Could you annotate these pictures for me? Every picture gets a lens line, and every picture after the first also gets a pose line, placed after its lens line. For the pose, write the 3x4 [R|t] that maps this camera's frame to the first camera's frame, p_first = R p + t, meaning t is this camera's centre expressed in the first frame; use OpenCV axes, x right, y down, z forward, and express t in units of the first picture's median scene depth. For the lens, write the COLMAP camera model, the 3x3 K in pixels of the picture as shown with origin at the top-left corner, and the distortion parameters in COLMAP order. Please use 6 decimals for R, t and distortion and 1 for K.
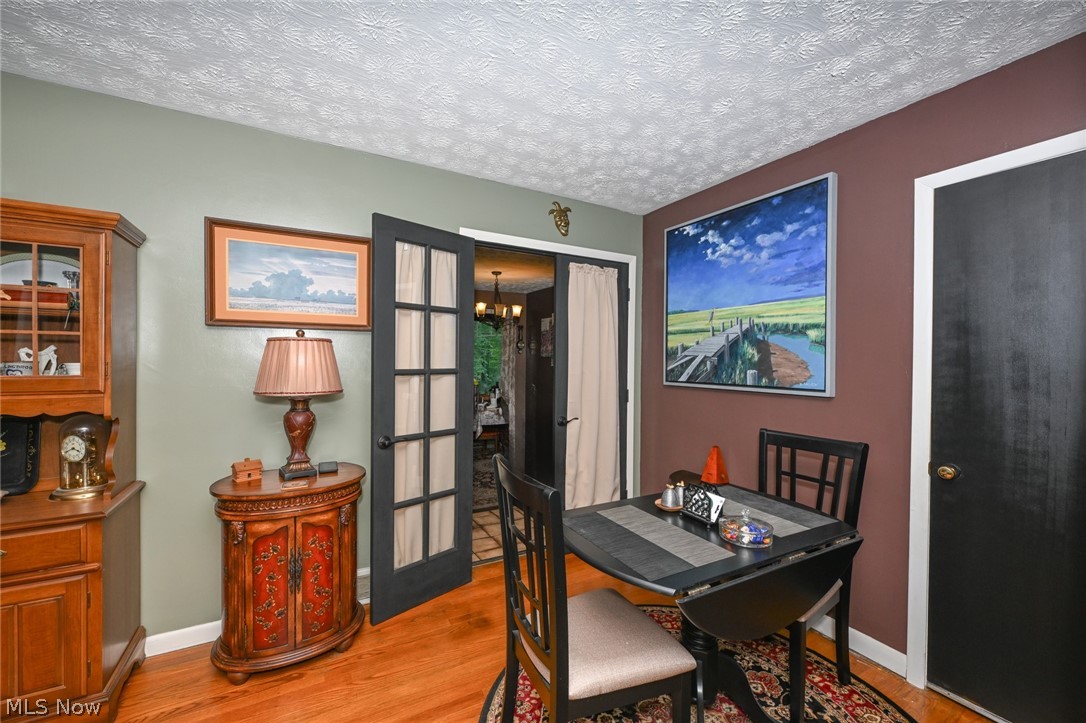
lens RADIAL K [[430.7, 0, 537.9], [0, 430.7, 360.4], [0, 0, 1]] dist [0.000218, 0.000571]
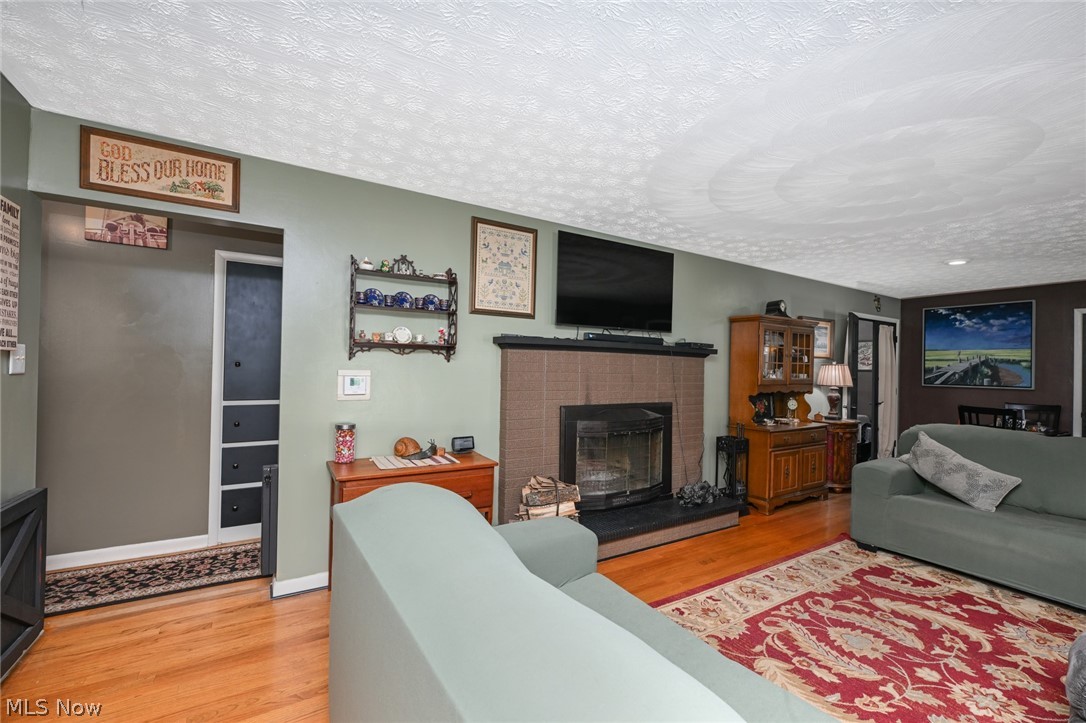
lens RADIAL K [[455.6, 0, 540.1], [0, 455.6, 363.6], [0, 0, 1]] dist [-0.000073, 0.000174]
pose [[0.998755, 0.009883, 0.048900, -1.901474], [-0.009454, 0.999915, -0.008996, -0.012574], [-0.048985, 0.008522, 0.998763, -1.234907]]
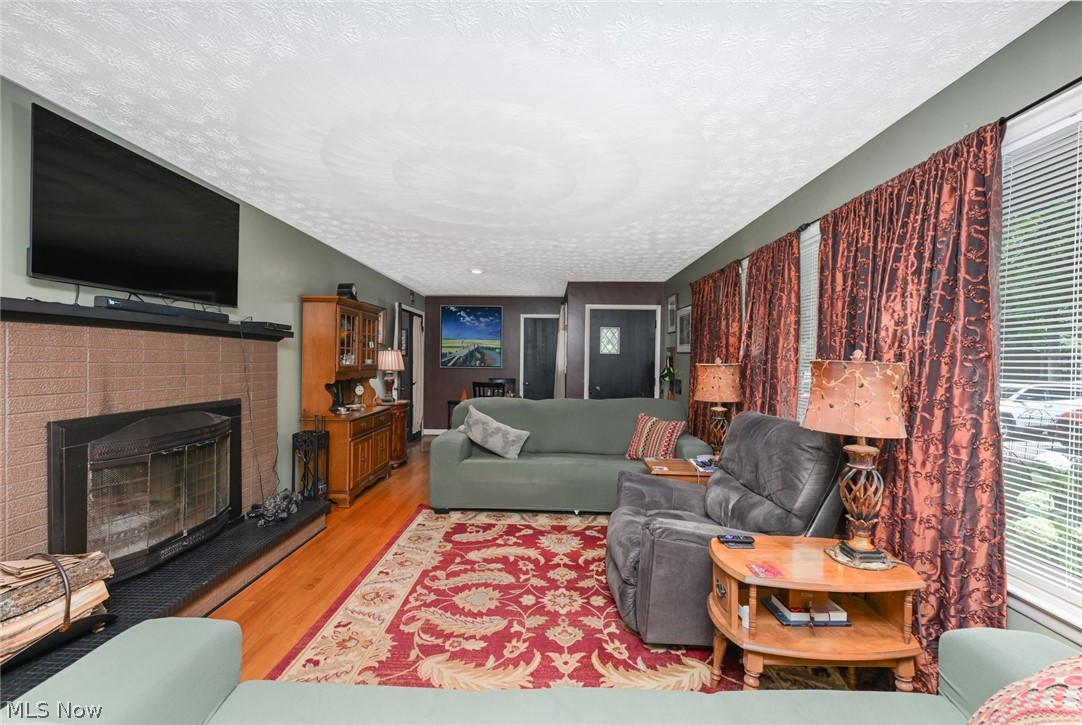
lens RADIAL K [[455.5, 0, 542.2], [0, 455.5, 365.2], [0, 0, 1]] dist [0.000440, -0.001002]
pose [[0.497820, -0.013841, 0.867170, -2.022202], [-0.006358, 0.999788, 0.019608, -0.014924], [-0.867257, -0.015275, 0.497626, -0.977351]]
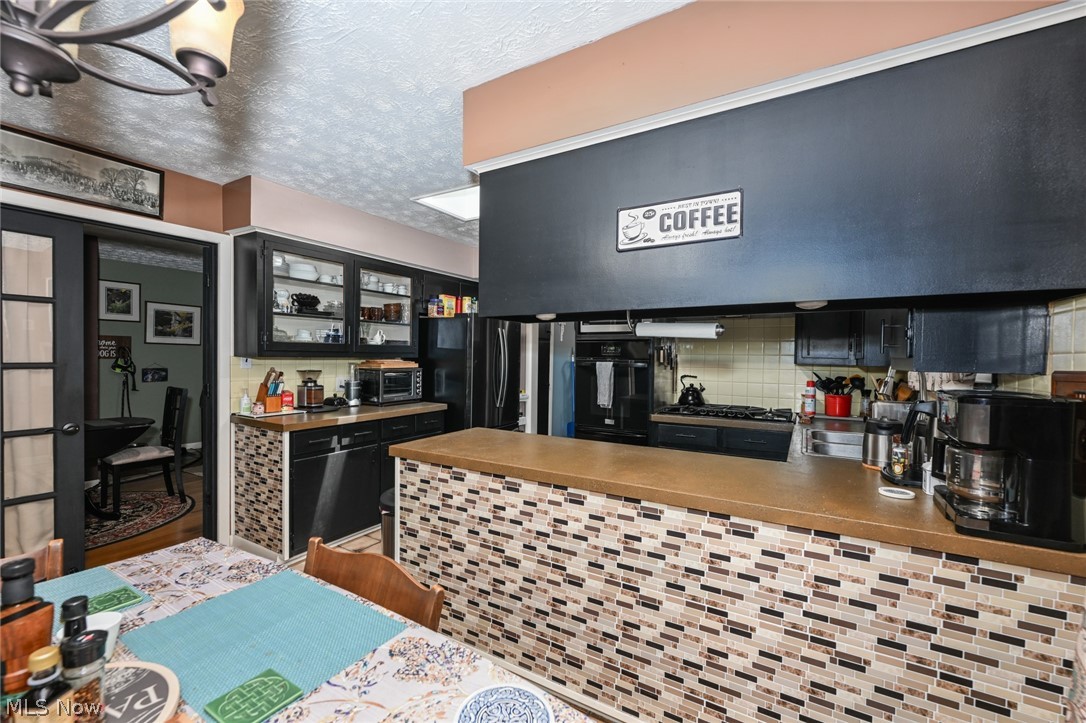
lens RADIAL K [[455.6, 0, 542.9], [0, 455.6, 360.2], [0, 0, 1]] dist [-0.000073, 0.000174]
pose [[-0.865123, -0.010752, -0.501445, -0.335326], [-0.017749, 0.999800, 0.009184, -0.004539], [0.501246, 0.016846, -0.865141, 2.588477]]
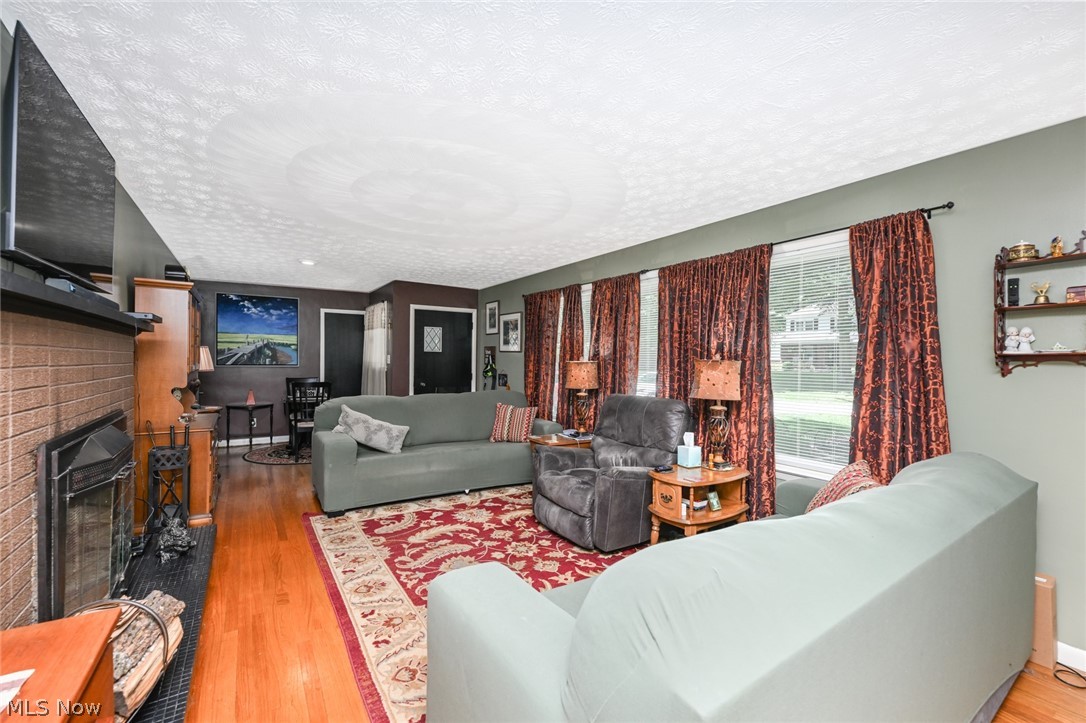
lens RADIAL K [[455.6, 0, 541.4], [0, 455.6, 363.4], [0, 0, 1]] dist [-0.000073, 0.000174]
pose [[-0.076402, -0.020576, 0.996865, -2.403083], [-0.009570, 0.999756, 0.019903, -0.021533], [-0.997031, -0.008019, -0.076580, -0.473221]]
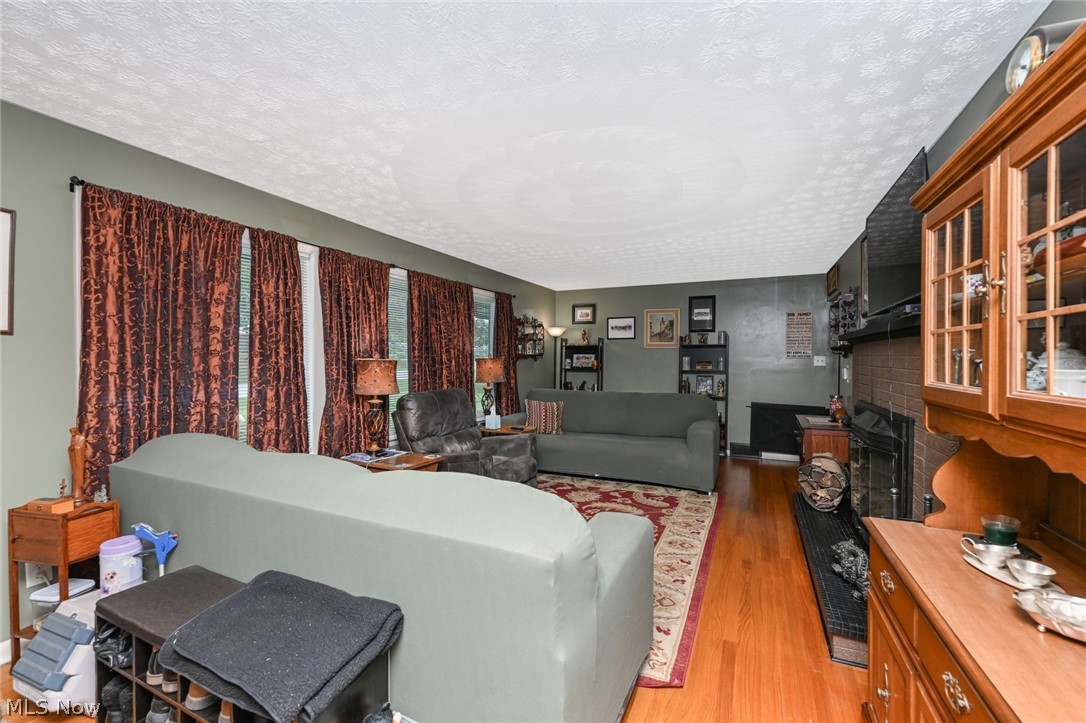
lens RADIAL K [[455.6, 0, 542.4], [0, 455.6, 362.8], [0, 0, 1]] dist [-0.000073, 0.000174]
pose [[-0.804966, -0.007328, -0.593276, -0.232016], [-0.014134, 0.999877, 0.006827, -0.002657], [0.593153, 0.013881, -0.804970, 0.647198]]
